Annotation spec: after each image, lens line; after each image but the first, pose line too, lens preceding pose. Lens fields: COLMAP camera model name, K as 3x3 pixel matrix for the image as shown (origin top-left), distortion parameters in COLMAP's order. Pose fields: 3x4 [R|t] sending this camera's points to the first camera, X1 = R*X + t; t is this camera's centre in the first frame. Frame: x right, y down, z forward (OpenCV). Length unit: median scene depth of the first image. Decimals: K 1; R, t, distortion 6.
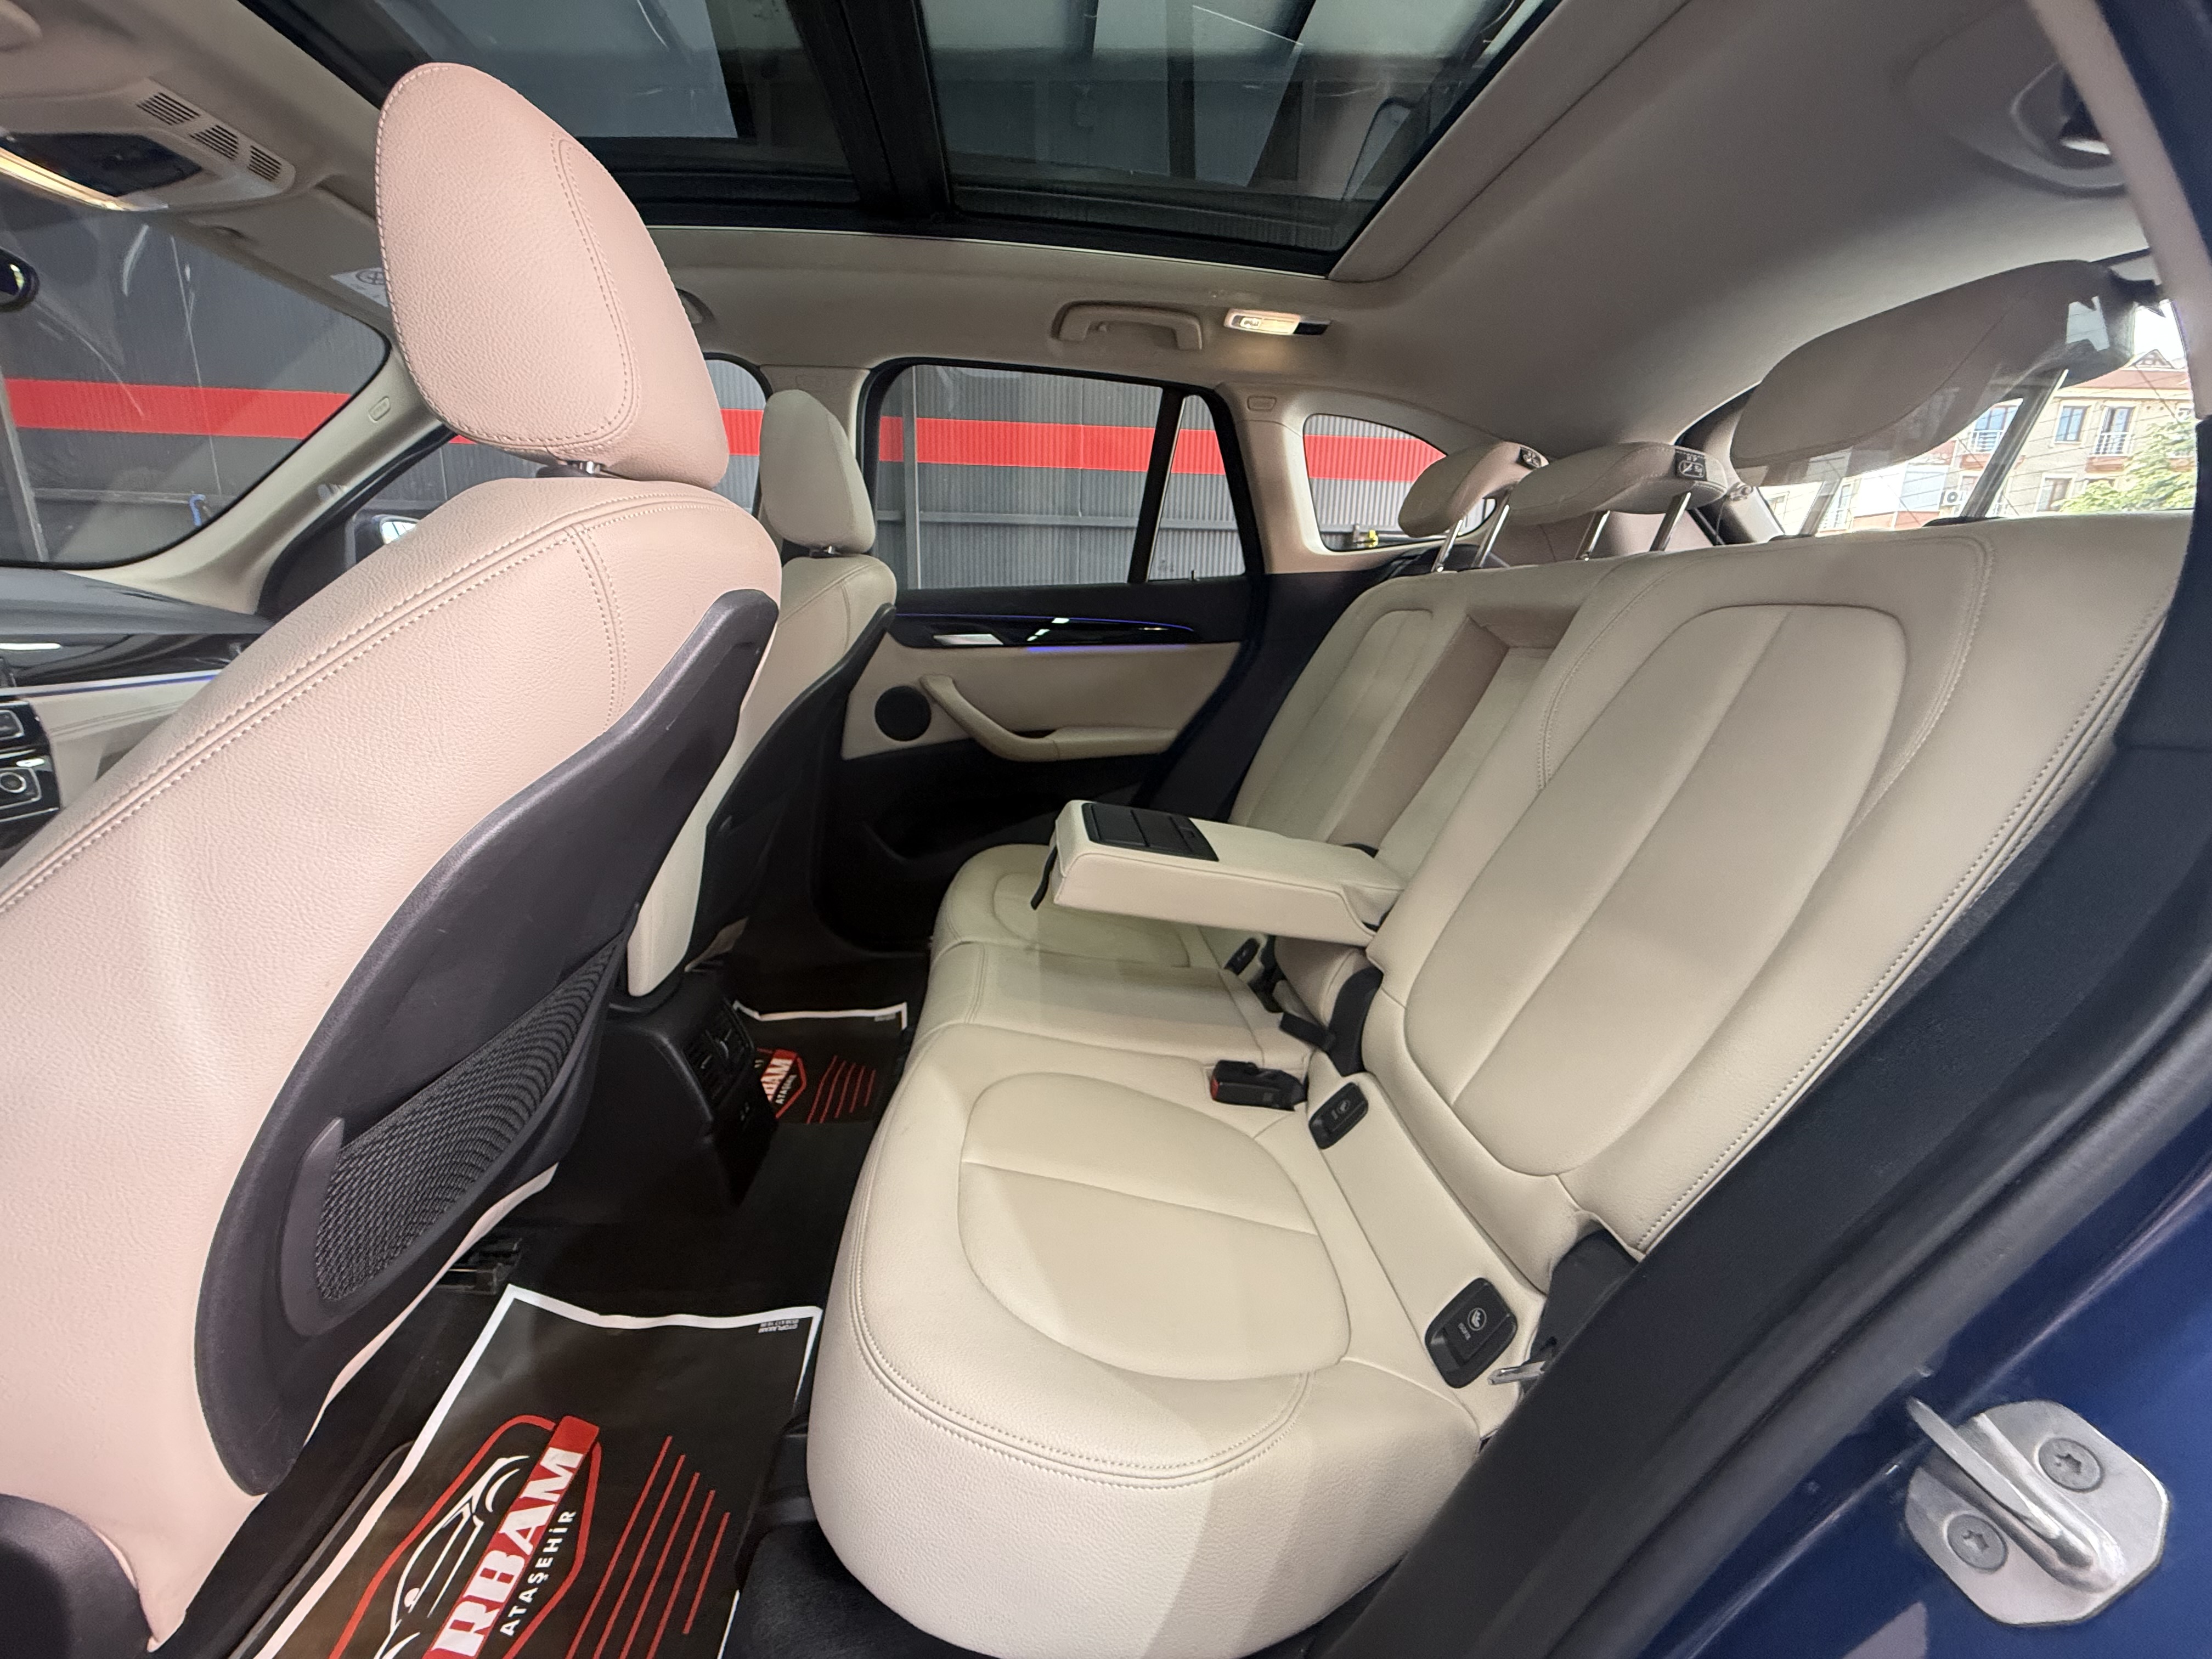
lens RADIAL K [[880.2, 0, 1098.8], [0, 880.2, 828.6], [0, 0, 1]] dist [-0.002825, -0.000266]
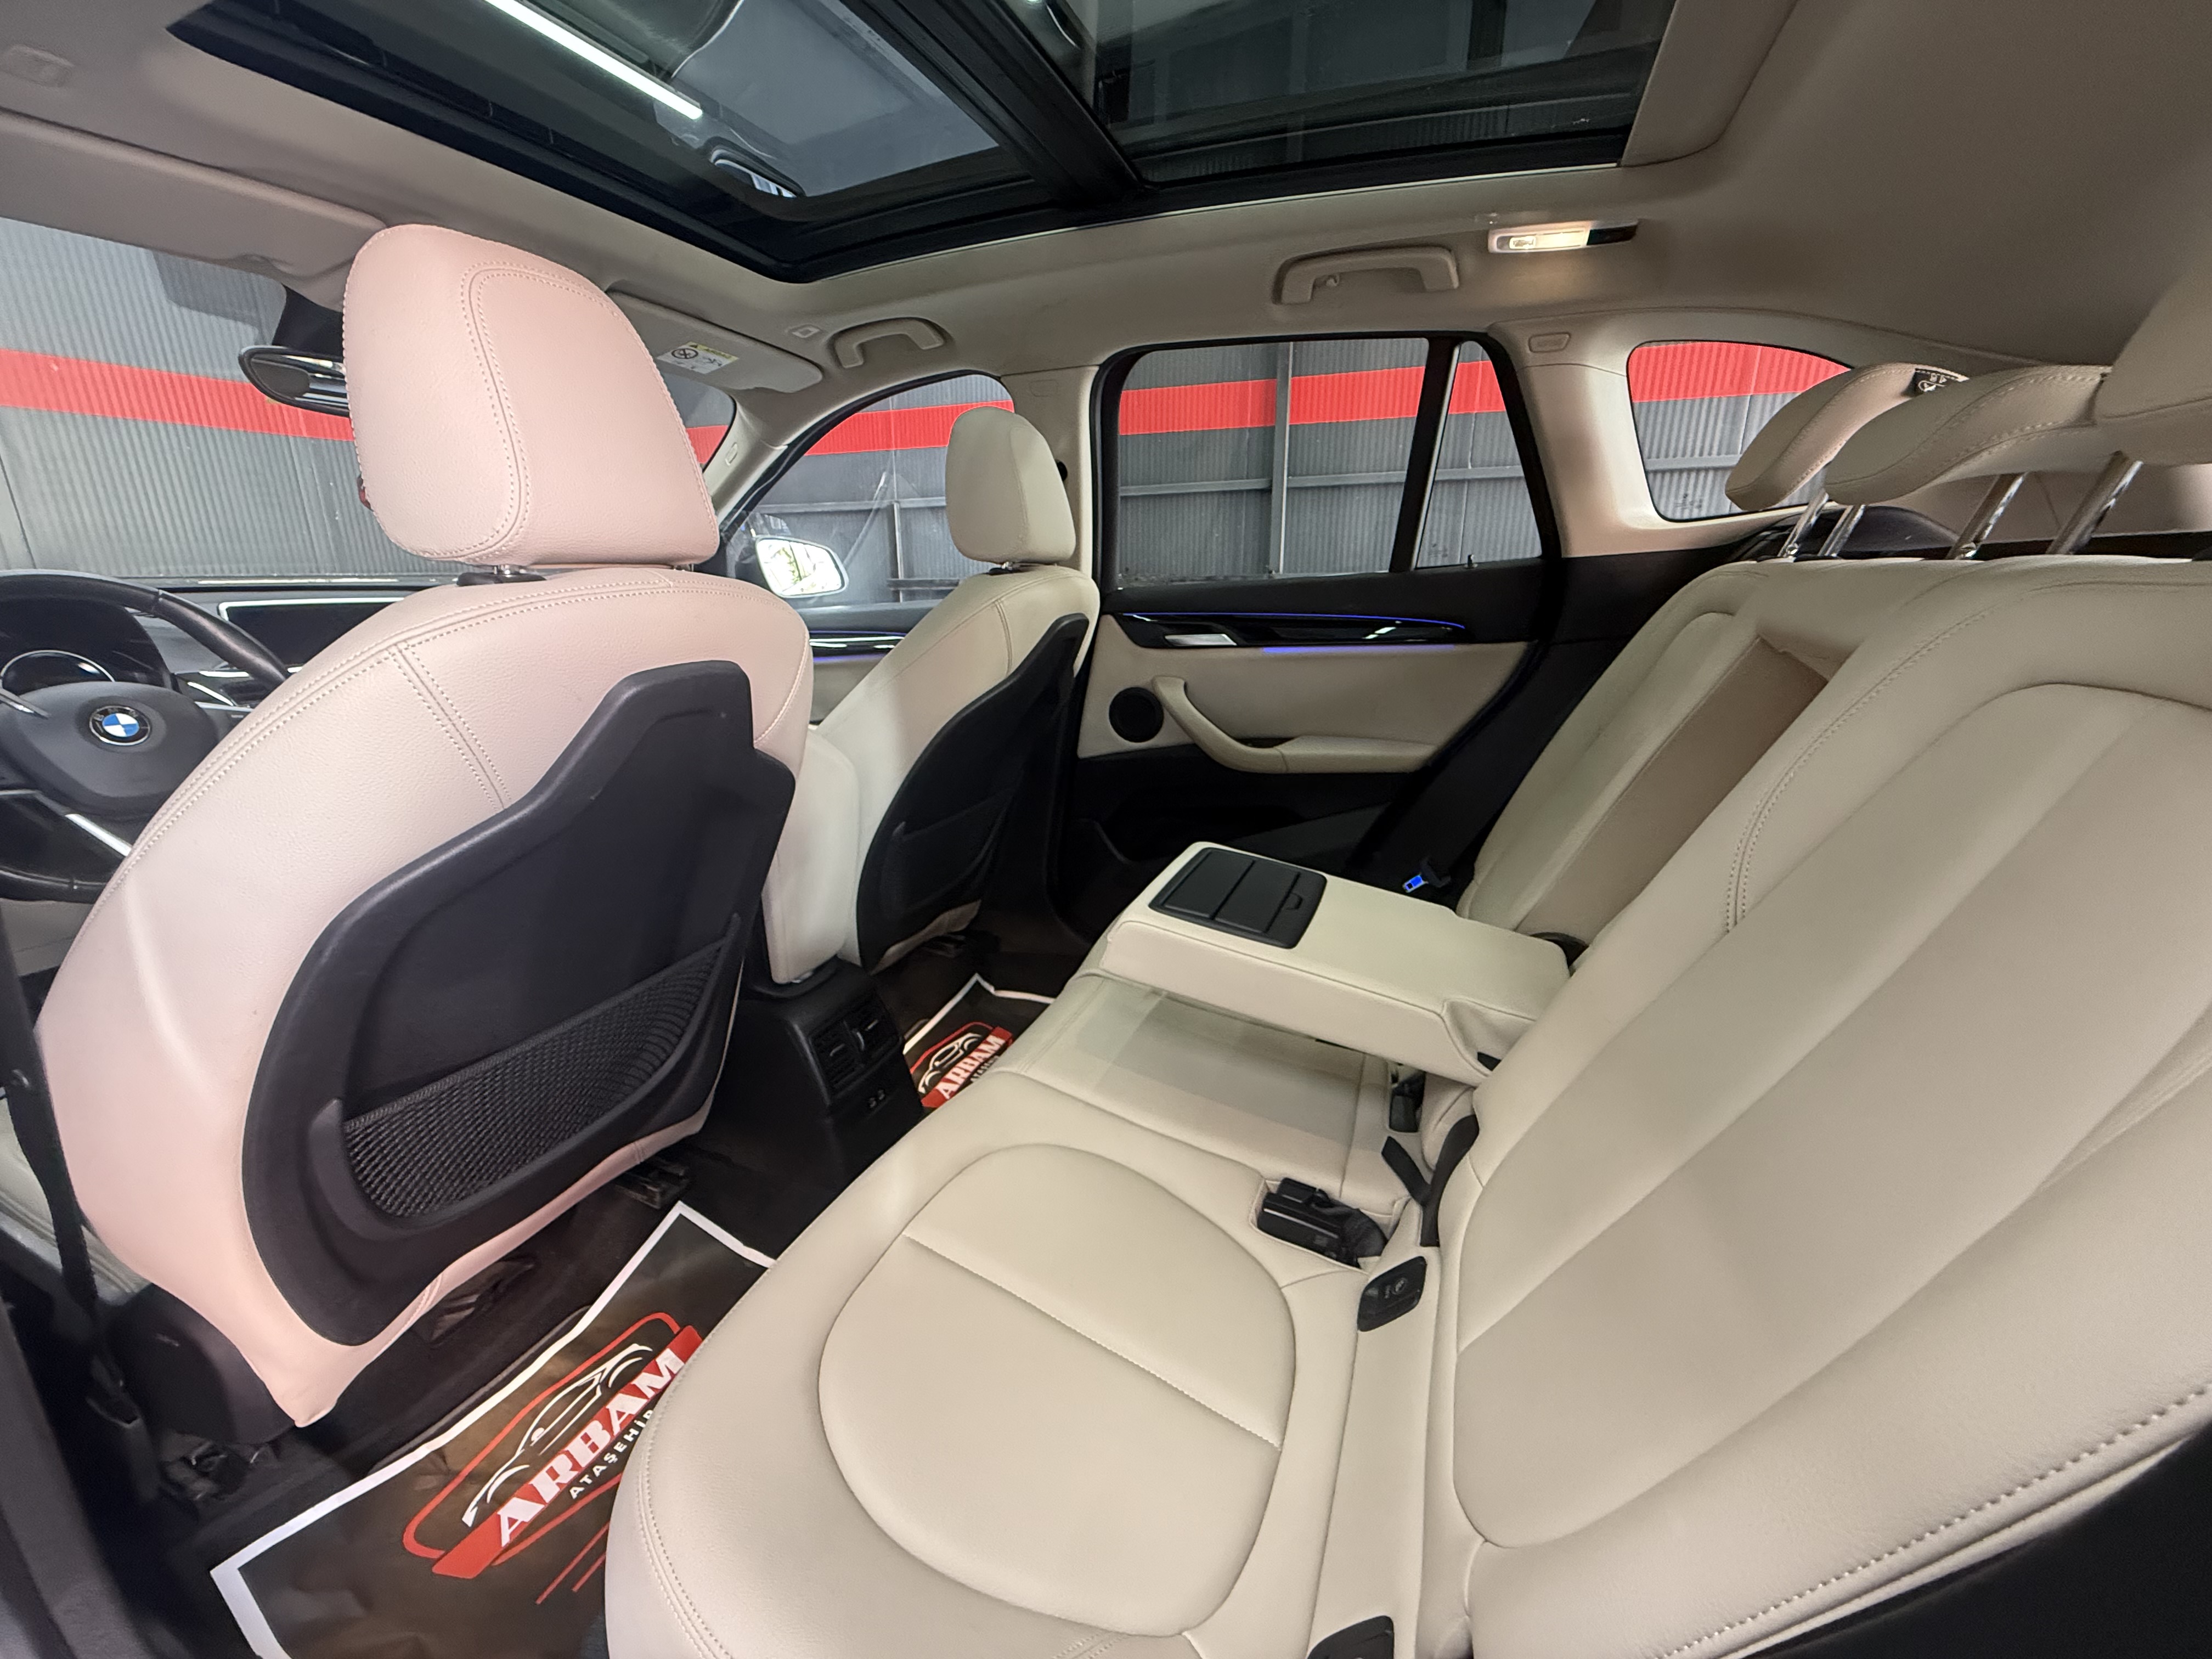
lens RADIAL K [[880.2, 0, 1098.8], [0, 880.2, 828.6], [0, 0, 1]] dist [-0.002825, -0.000266]
pose [[0.893498, 0.096517, -0.438572, 0.231037], [-0.075887, 0.995036, 0.064373, -0.081121], [0.442608, -0.024235, 0.896387, 0.125495]]
